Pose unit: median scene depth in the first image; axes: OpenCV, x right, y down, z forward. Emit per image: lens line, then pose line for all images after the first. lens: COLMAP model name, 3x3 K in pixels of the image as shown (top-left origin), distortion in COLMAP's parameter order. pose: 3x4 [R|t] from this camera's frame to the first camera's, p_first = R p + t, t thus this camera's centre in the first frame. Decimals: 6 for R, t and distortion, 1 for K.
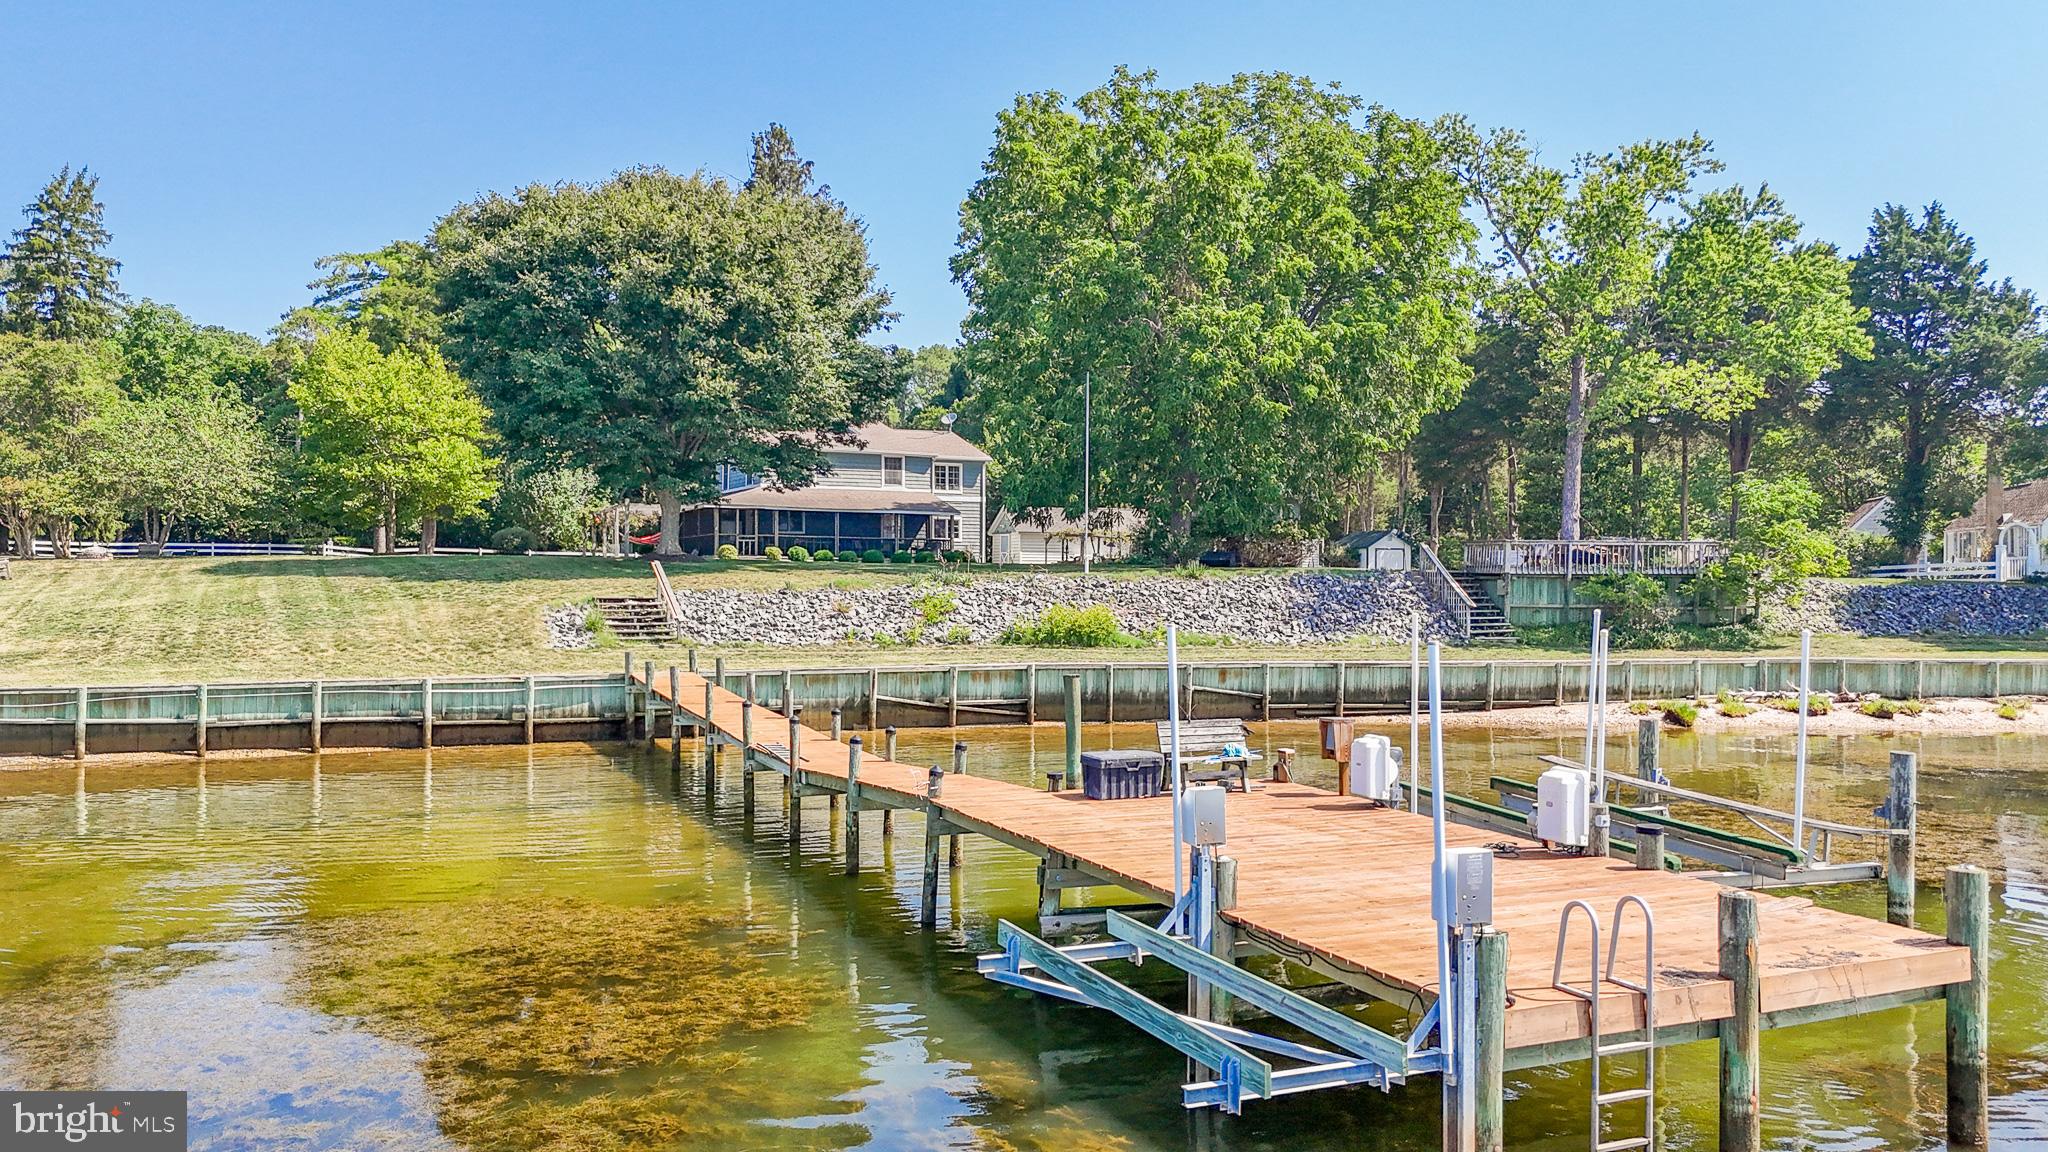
lens RADIAL K [[1496.3, 0, 1116.1], [0, 1496.3, 580.8], [0, 0, 1]] dist [0.071318, -0.084643]
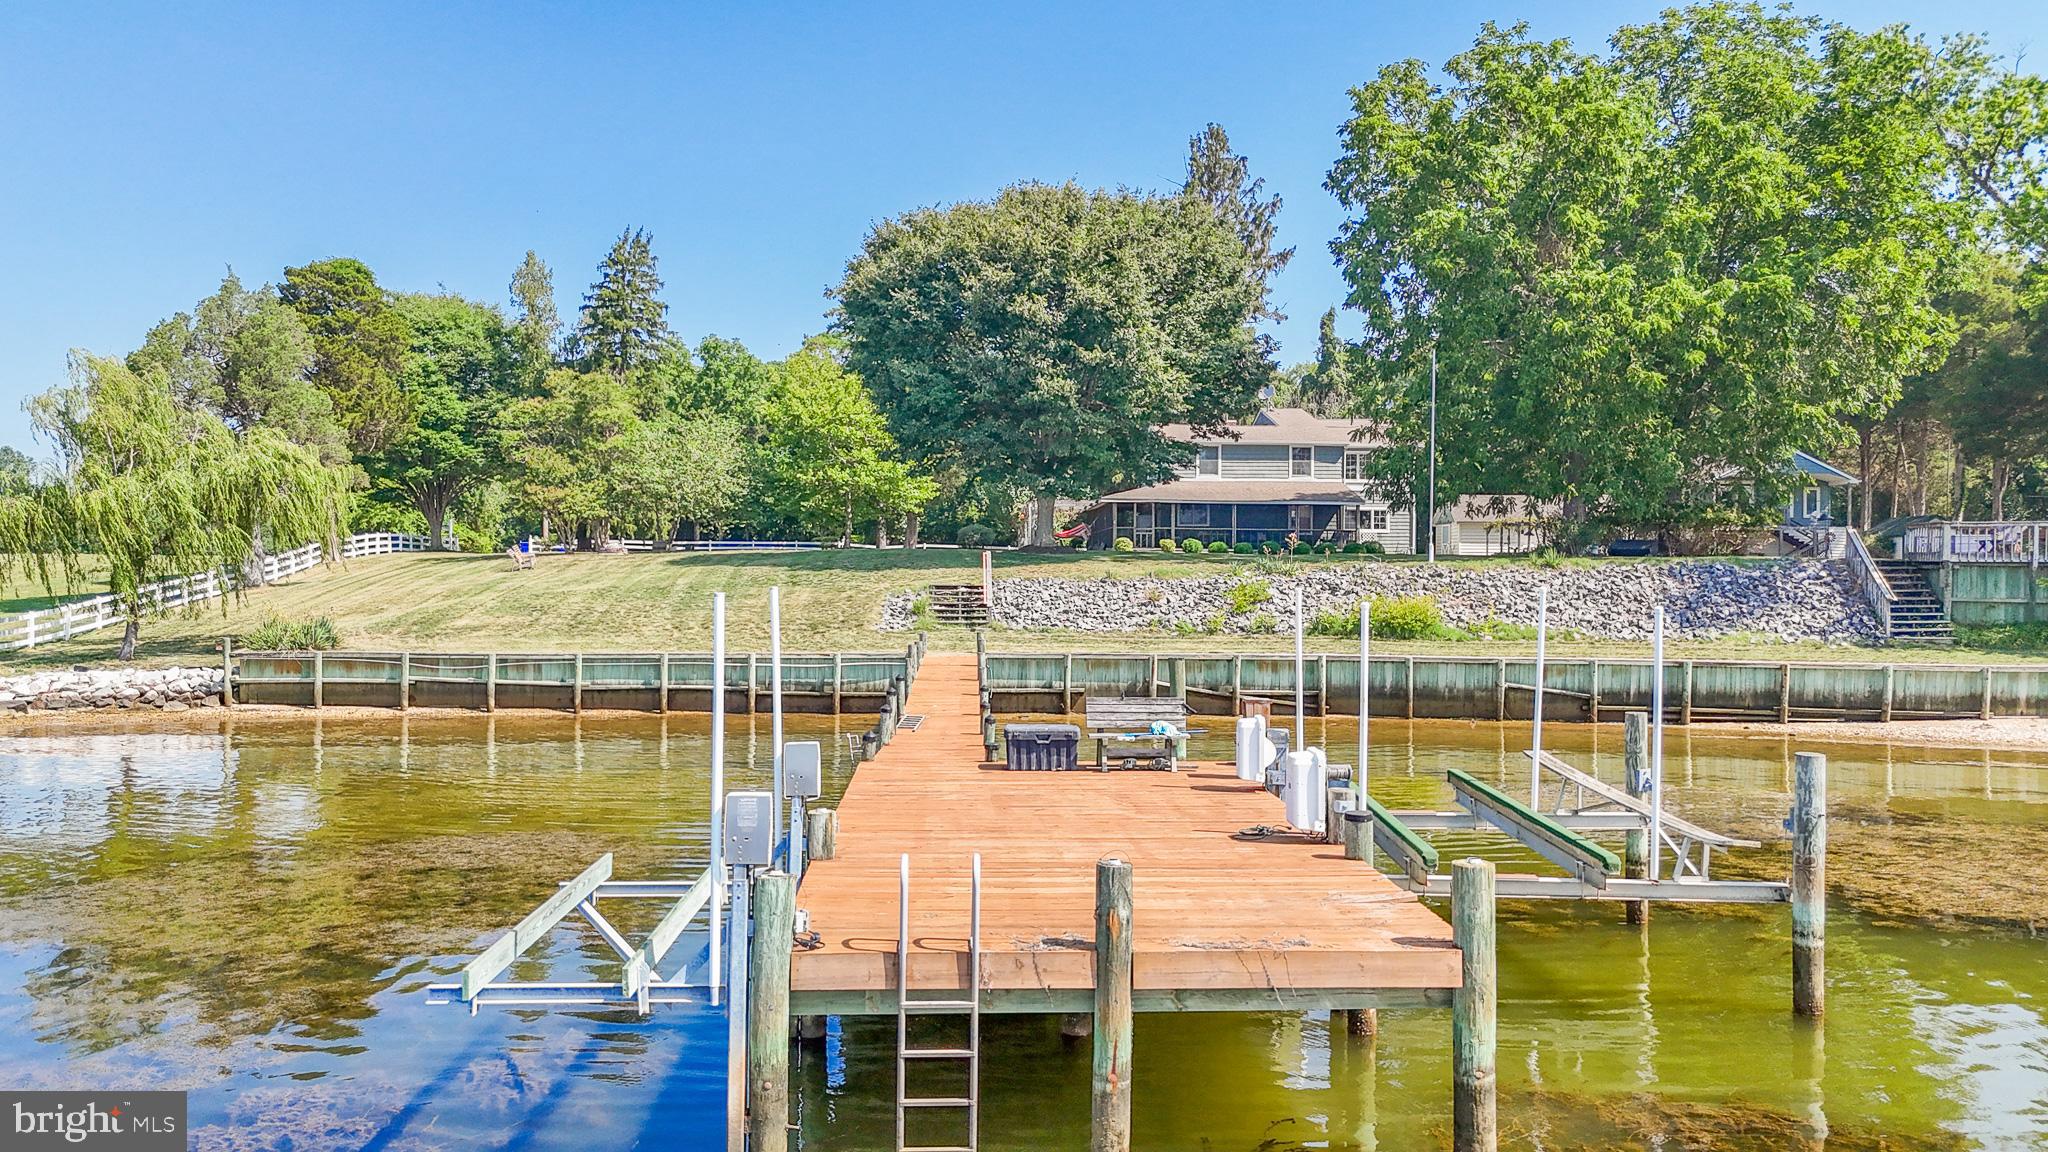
lens RADIAL K [[1510.9, 0, 1024.0], [0, 1510.9, 576.0], [0, 0, 1]] dist [0.055526, -0.062314]
pose [[0.925101, 0.001051, -0.379720, 0.111512], [-0.001065, 0.999999, 0.000175, 0.003756], [0.379720, 0.000242, 0.925102, 0.013549]]
